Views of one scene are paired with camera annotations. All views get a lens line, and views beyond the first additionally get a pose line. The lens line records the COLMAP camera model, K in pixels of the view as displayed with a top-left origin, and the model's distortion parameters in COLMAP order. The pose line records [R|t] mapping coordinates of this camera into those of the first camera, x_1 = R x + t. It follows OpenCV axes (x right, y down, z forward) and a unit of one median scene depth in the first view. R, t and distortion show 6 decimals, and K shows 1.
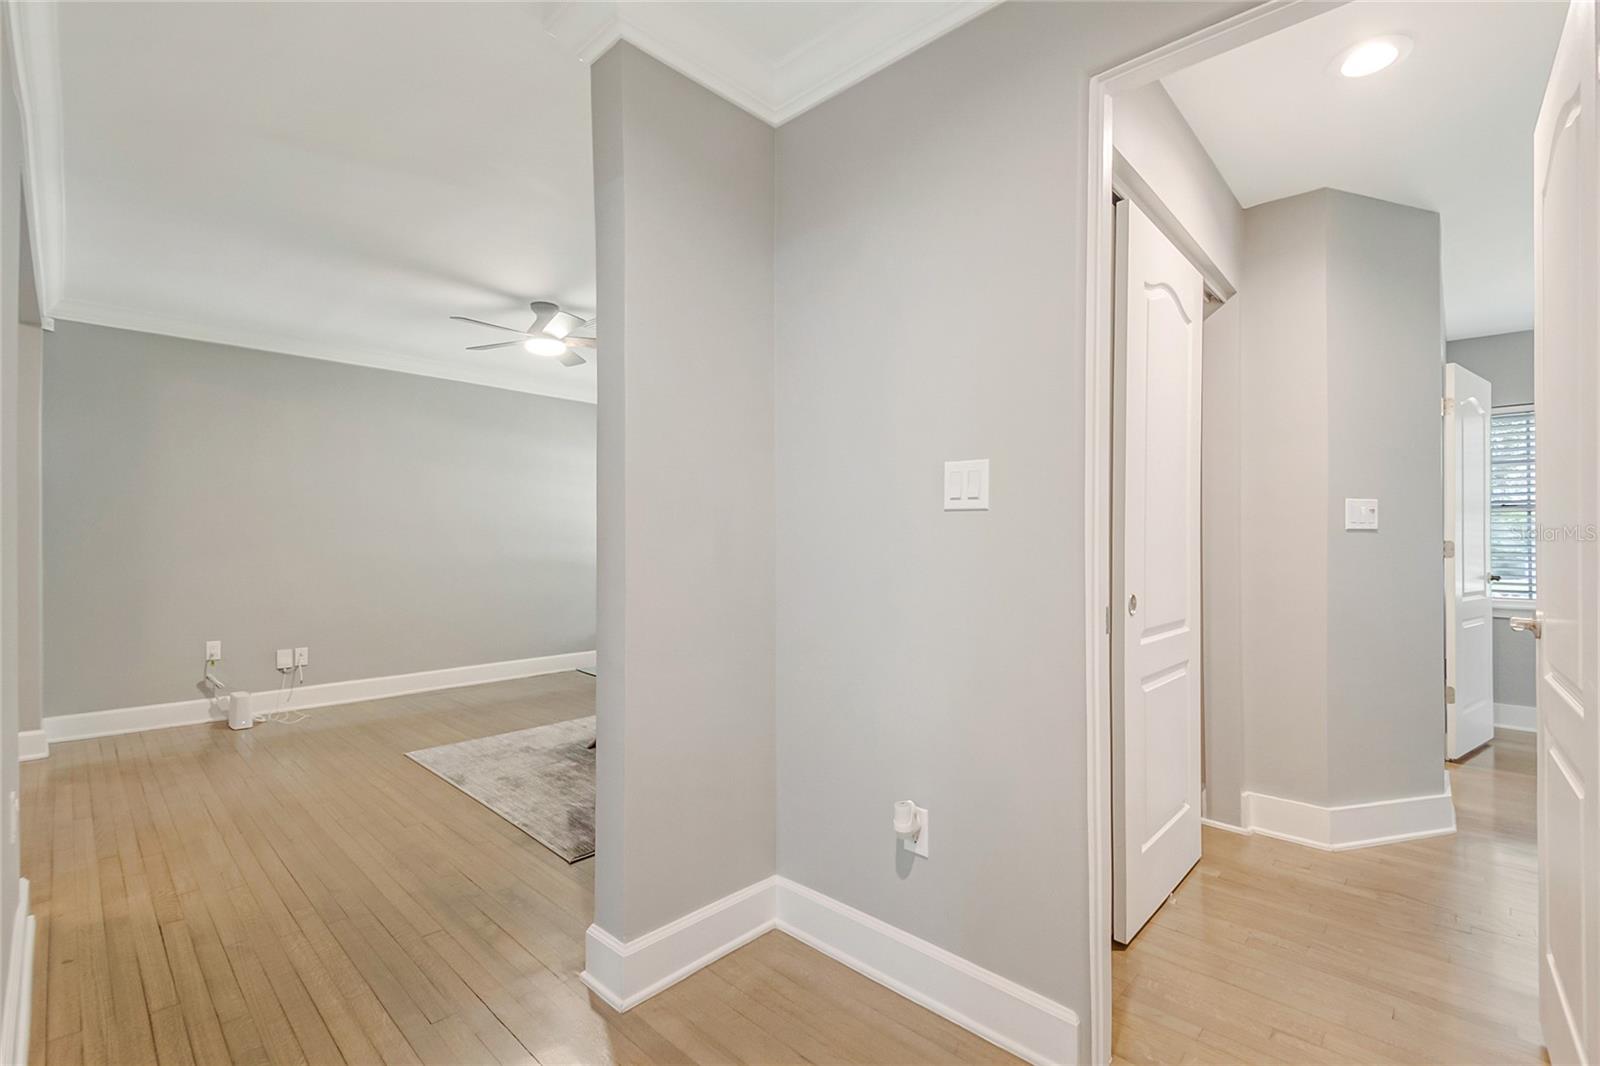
lens RADIAL K [[705.6, 0, 837.6], [0, 705.6, 540.9], [0, 0, 1]] dist [0.014516, -0.014621]
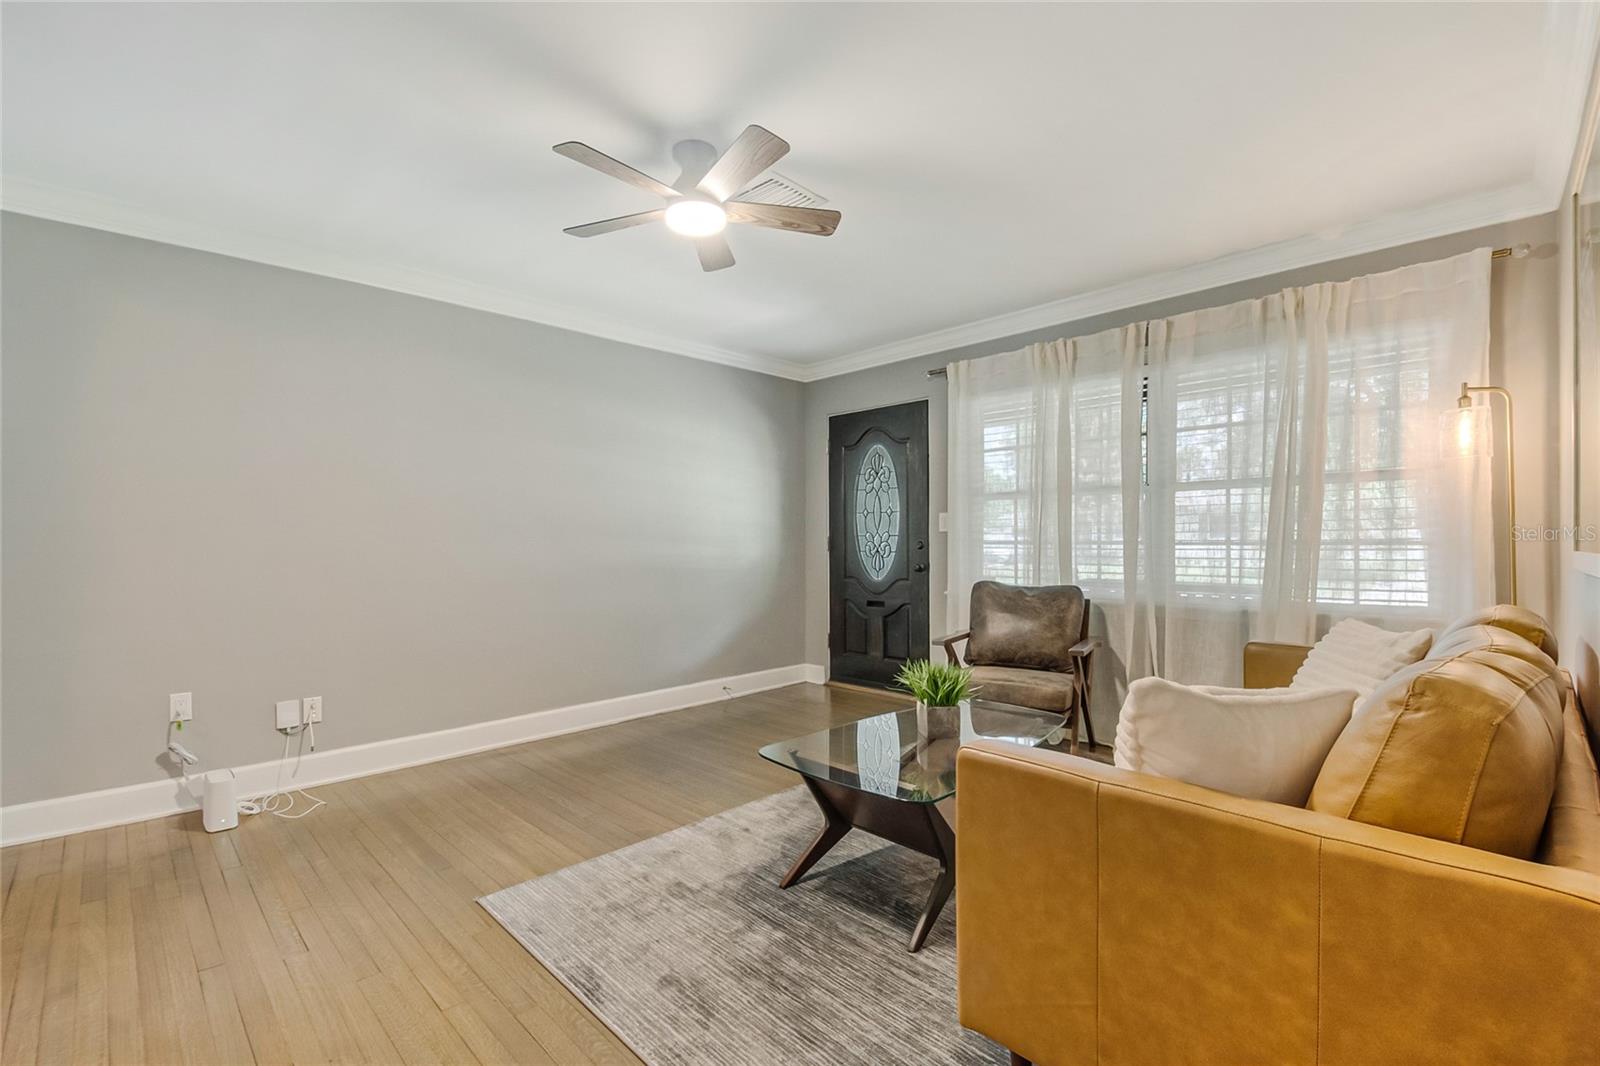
lens RADIAL K [[705.6, 0, 839.1], [0, 705.6, 540.5], [0, 0, 1]] dist [0.014516, -0.014621]
pose [[0.999678, -0.006037, -0.024657, -0.291594], [0.006111, 0.999977, 0.002889, 0.001413], [0.024639, -0.003039, 0.999692, 0.416051]]
